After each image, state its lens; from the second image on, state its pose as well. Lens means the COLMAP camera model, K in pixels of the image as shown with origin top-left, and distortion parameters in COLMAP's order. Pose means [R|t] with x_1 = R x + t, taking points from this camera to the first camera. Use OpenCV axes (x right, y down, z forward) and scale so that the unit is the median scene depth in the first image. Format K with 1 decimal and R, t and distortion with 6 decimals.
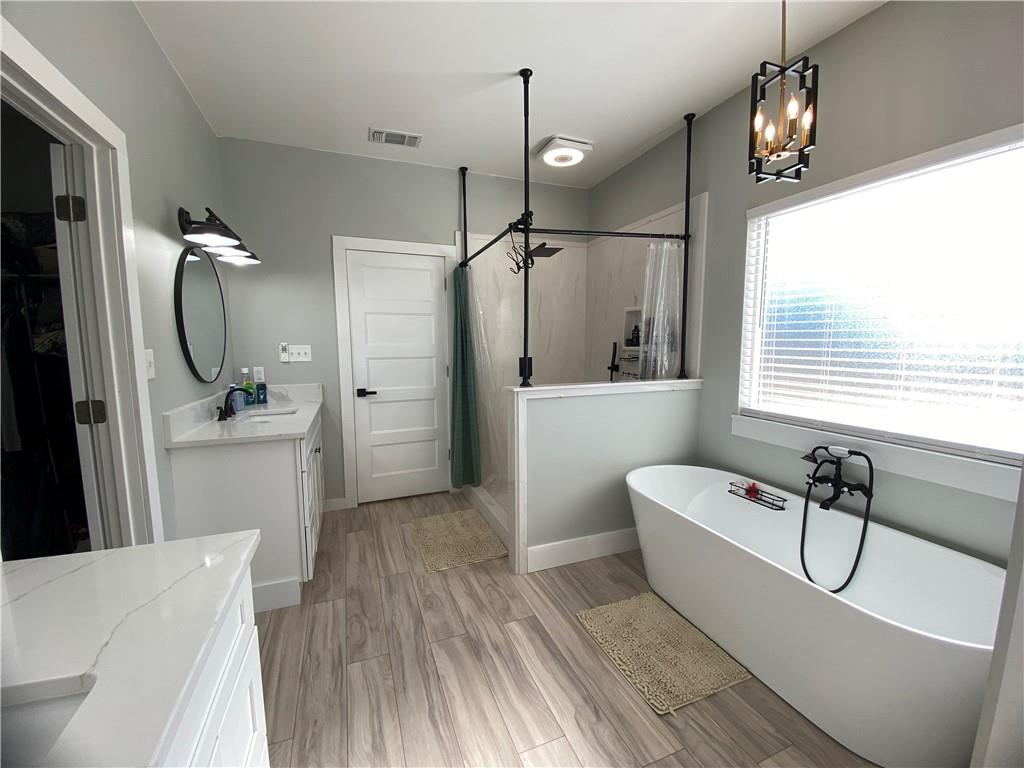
lens RADIAL K [[408.8, 0, 510.1], [0, 408.8, 388.3], [0, 0, 1]] dist [0.027295, -0.024844]
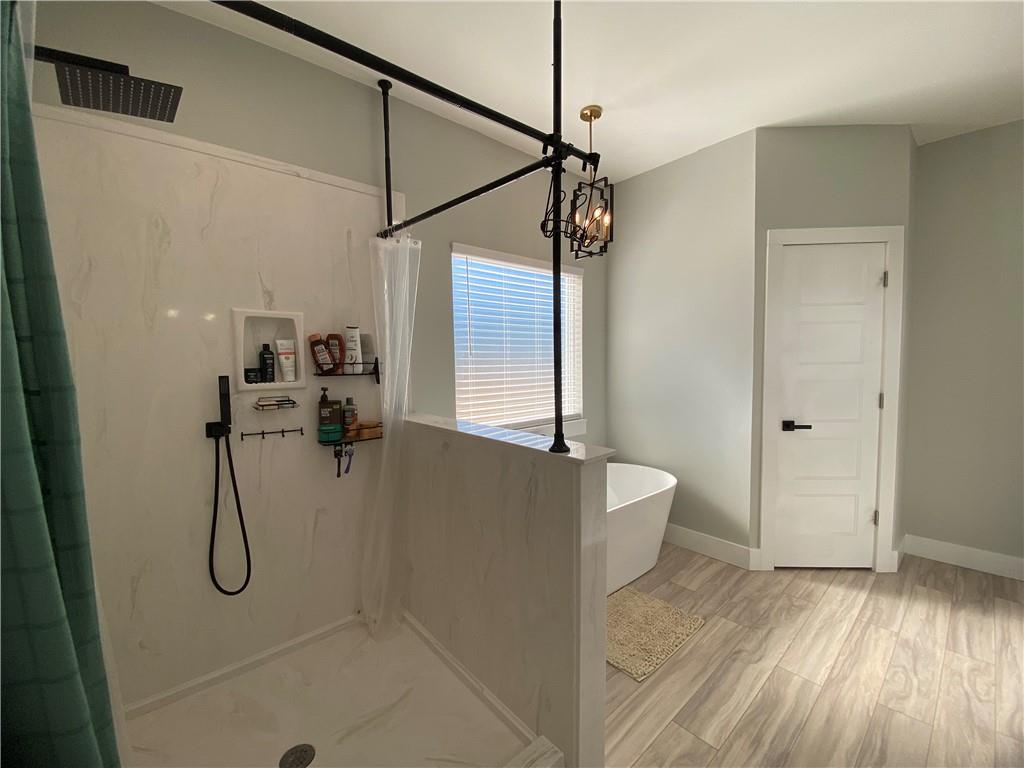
lens RADIAL K [[408.8, 0, 510.1], [0, 408.8, 388.3], [0, 0, 1]] dist [0.027295, -0.024844]
pose [[-0.326620, -0.058161, 0.943364, -0.617291], [0.125286, 0.986633, 0.104206, -0.210907], [-0.936815, 0.152227, -0.314967, 1.665666]]
